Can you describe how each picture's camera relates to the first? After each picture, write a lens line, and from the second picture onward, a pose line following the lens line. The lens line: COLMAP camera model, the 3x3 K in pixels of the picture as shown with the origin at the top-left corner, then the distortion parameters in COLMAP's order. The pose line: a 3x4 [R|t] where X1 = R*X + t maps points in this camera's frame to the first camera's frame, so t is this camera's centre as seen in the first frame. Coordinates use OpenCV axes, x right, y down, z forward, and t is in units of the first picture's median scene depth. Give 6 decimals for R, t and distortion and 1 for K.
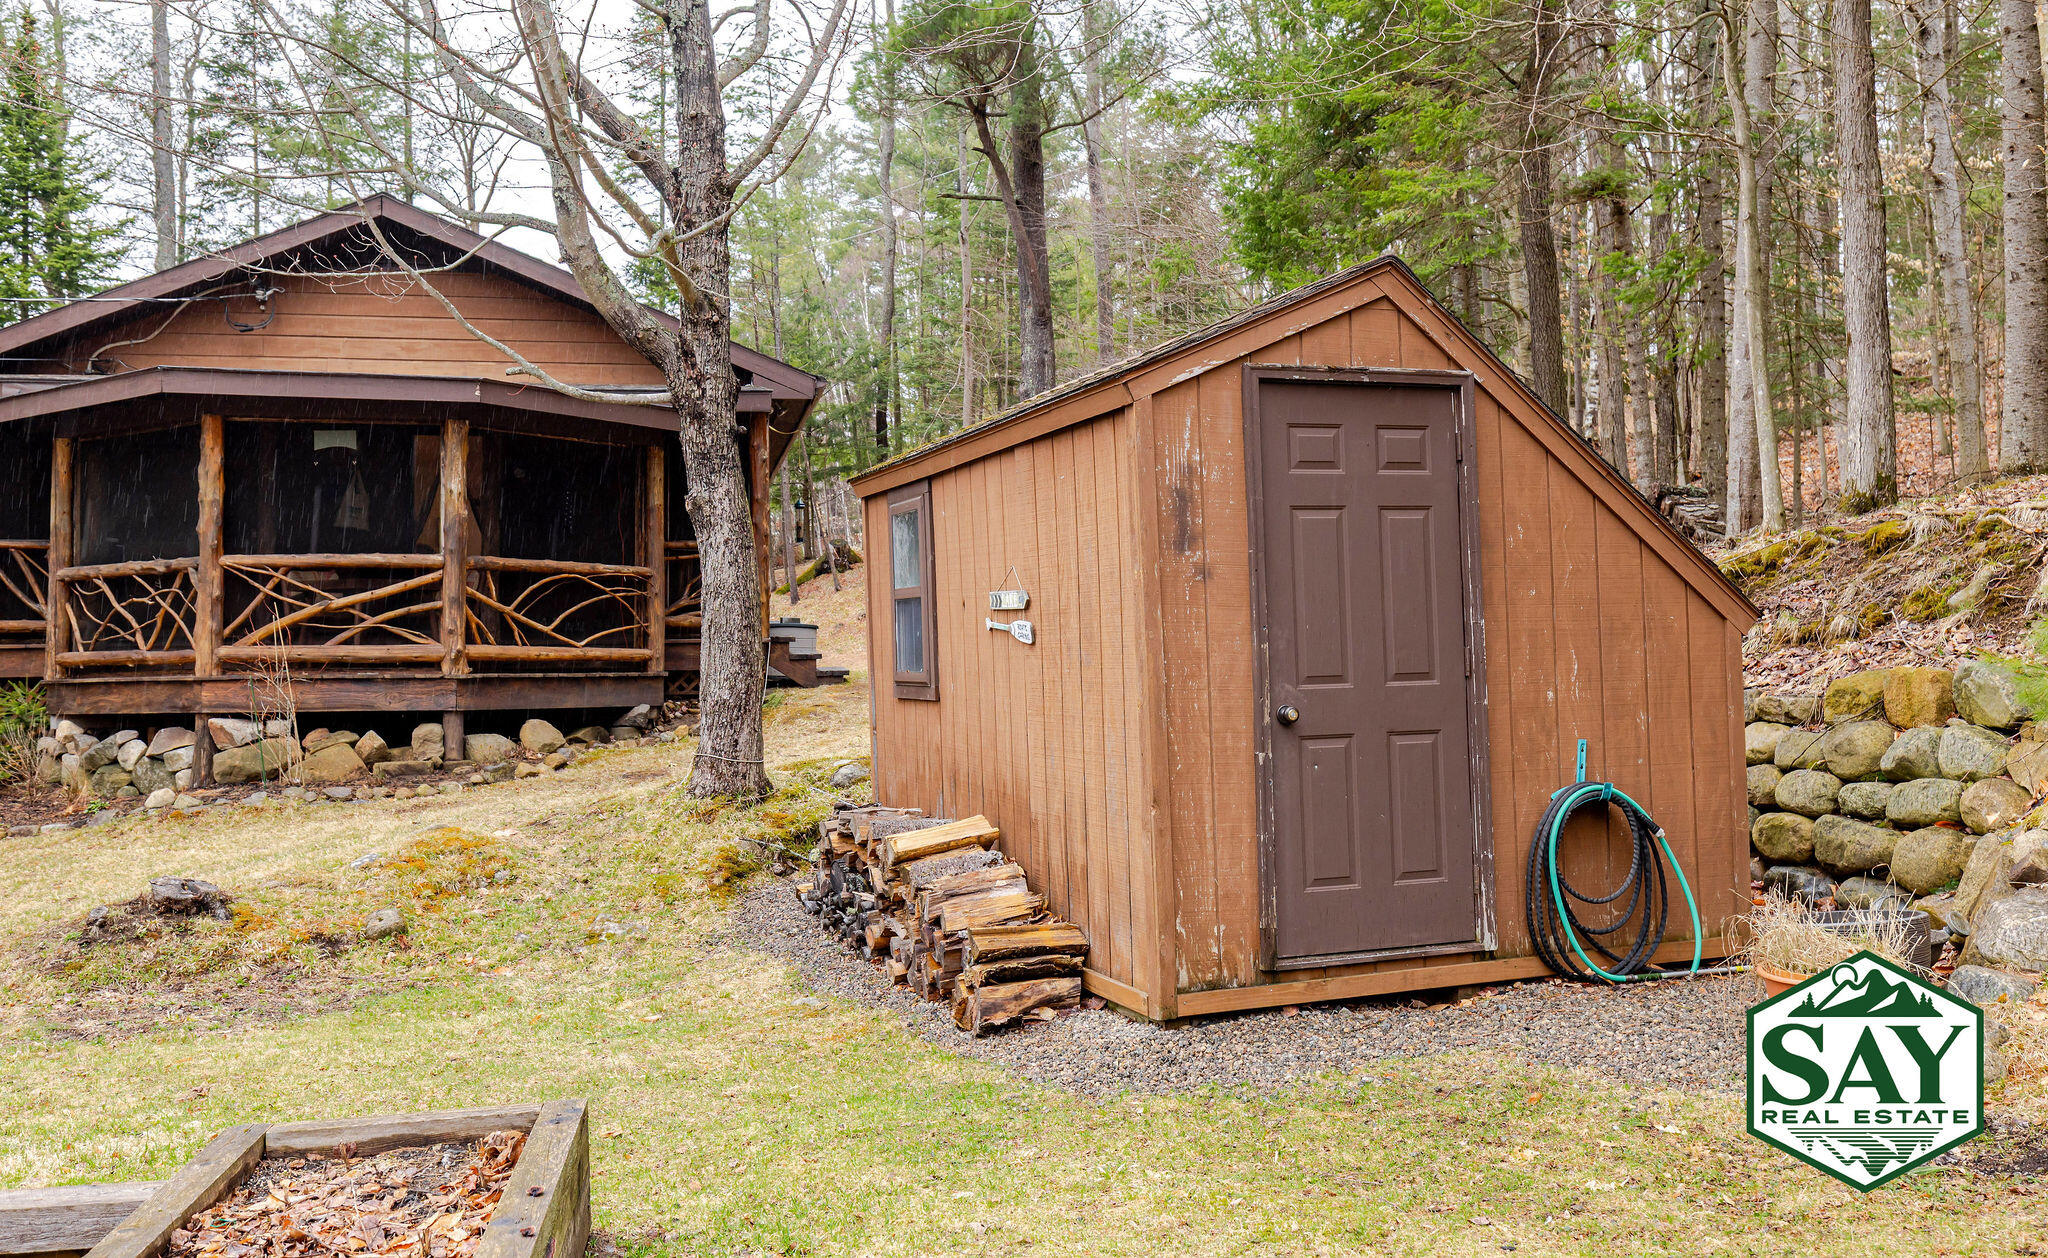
lens RADIAL K [[1756.9, 0, 997.1], [0, 1756.9, 588.4], [0, 0, 1]] dist [0.000058, 0.005000]
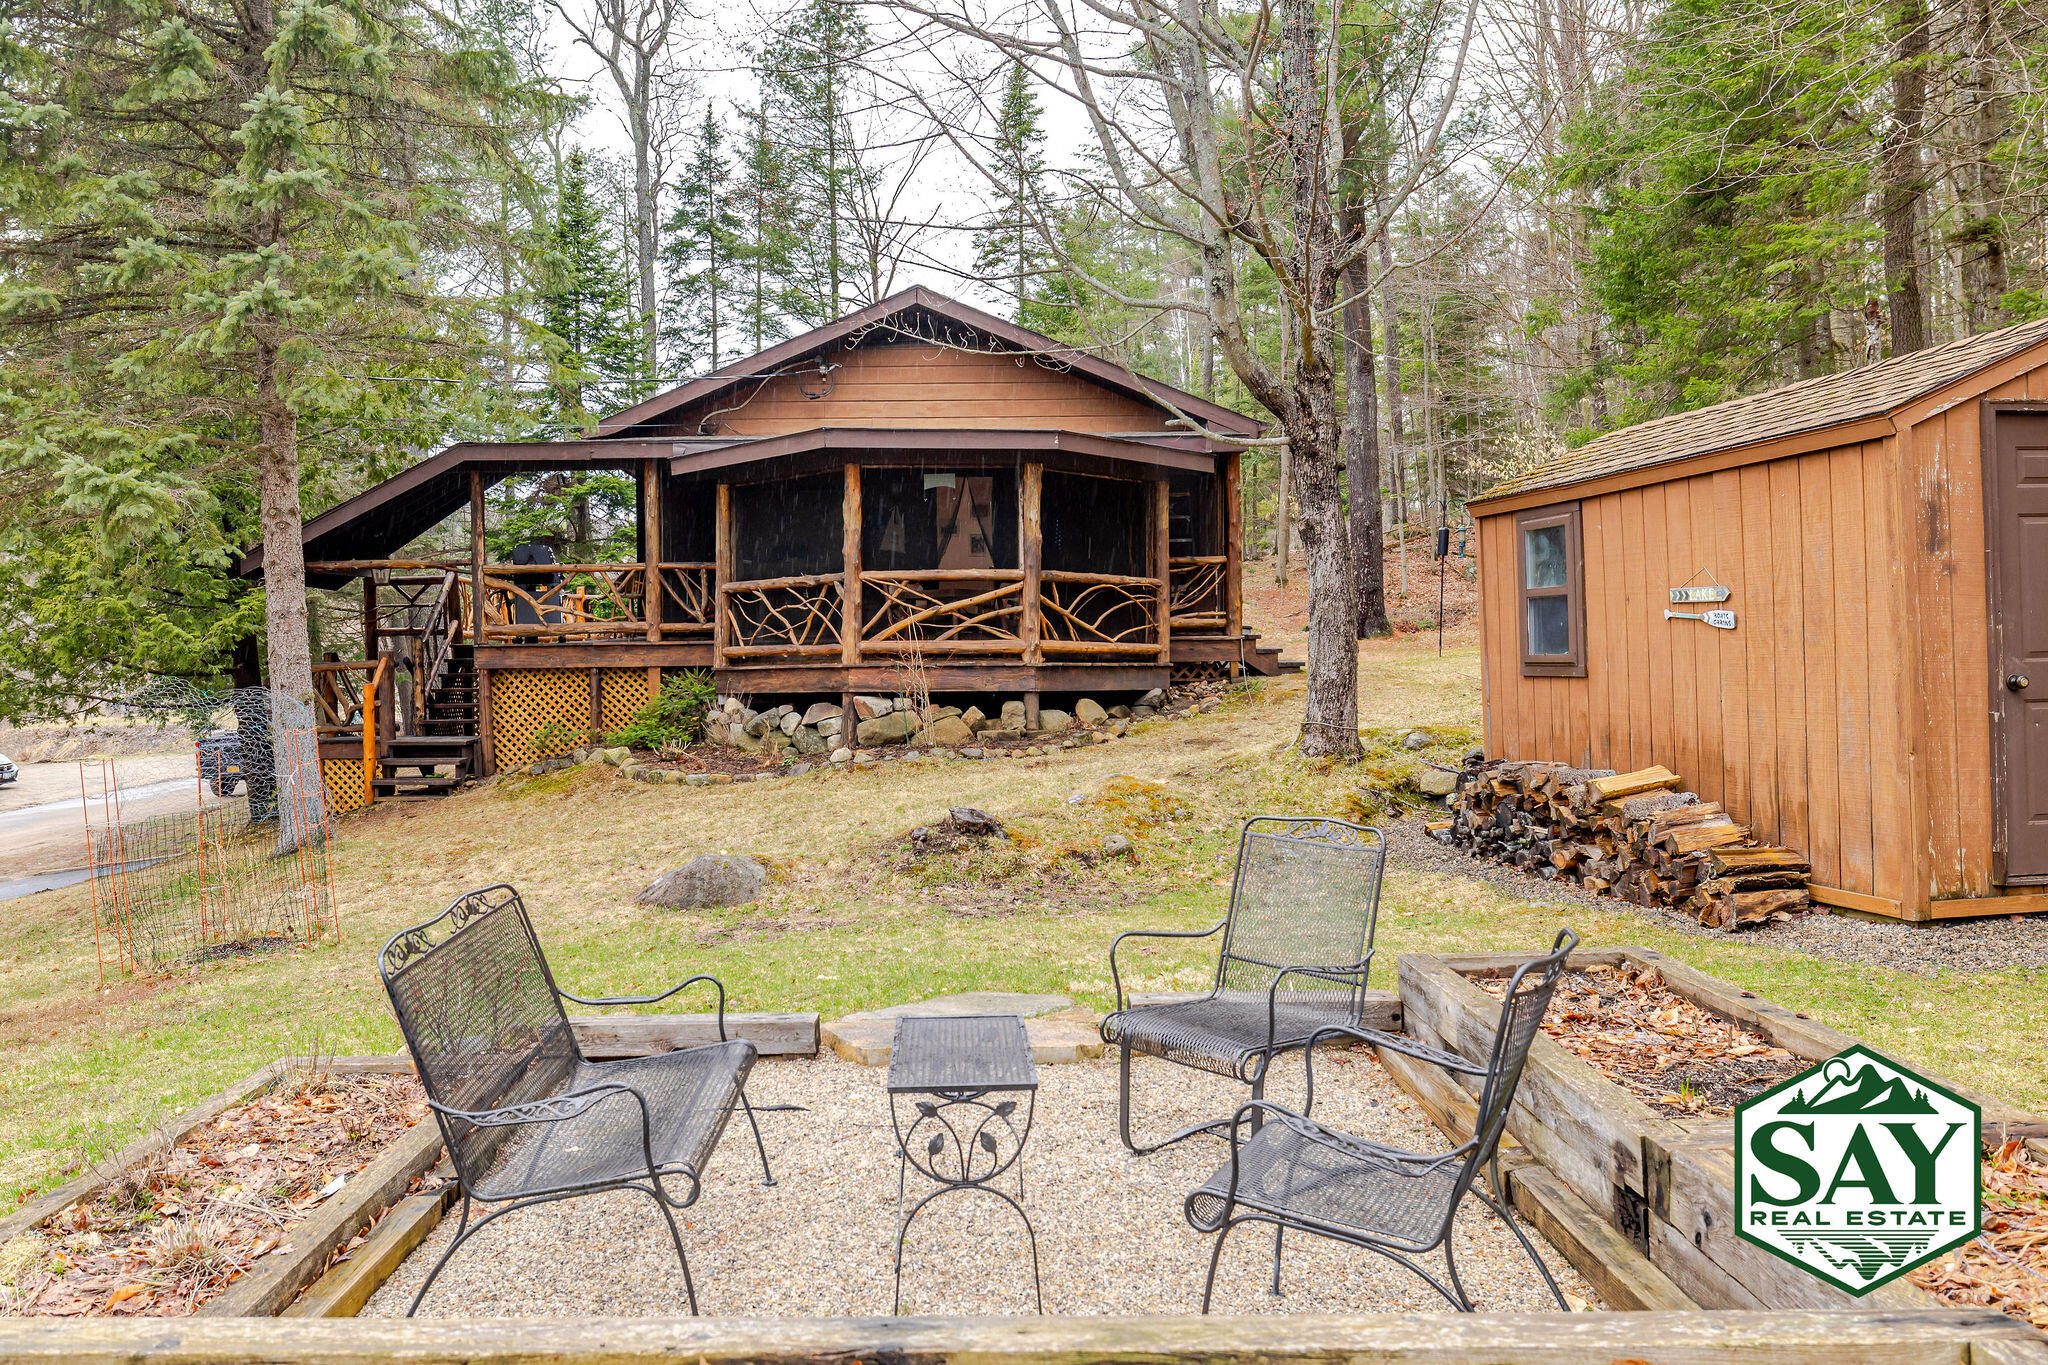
lens RADIAL K [[1480.8, 0, 966.0], [0, 1480.8, 663.1], [0, 0, 1]] dist [0.001377, -0.000867]
pose [[0.983982, 0.000592, -0.178265, -0.167935], [0.006800, 0.999142, 0.040854, 0.004631], [0.178136, -0.041412, 0.983134, -0.072202]]
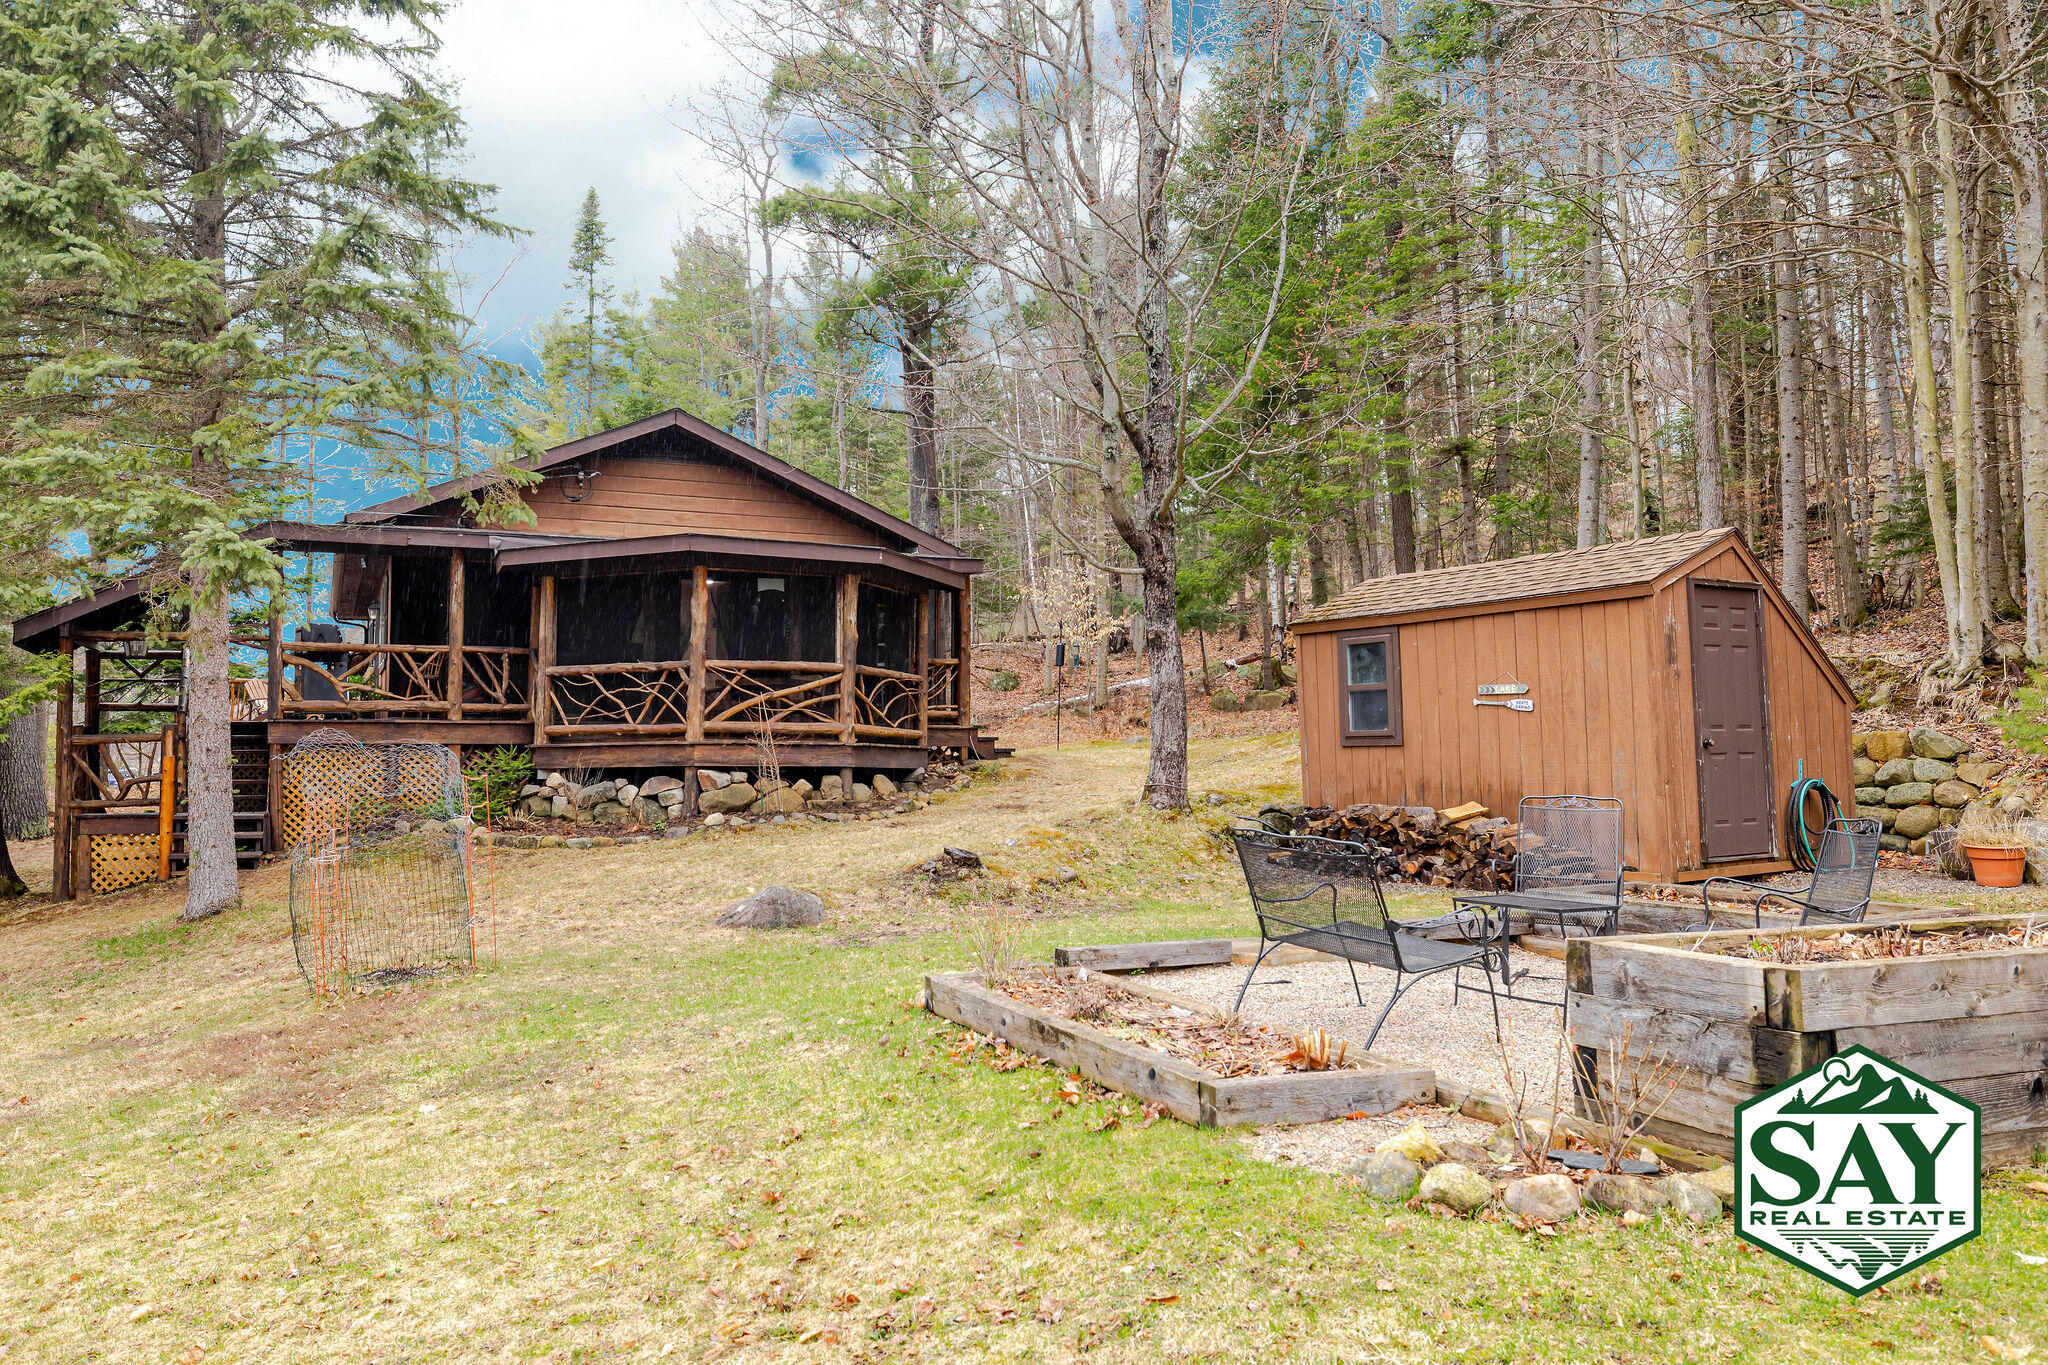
lens RADIAL K [[1444.4, 0, 941.8], [0, 1444.4, 666.6], [0, 0, 1]] dist [-0.008112, -0.001567]
pose [[0.982307, 0.022061, 0.185973, -0.472684], [-0.016379, 0.999352, -0.032037, 0.022530], [-0.186560, 0.028424, 0.982032, -0.238462]]
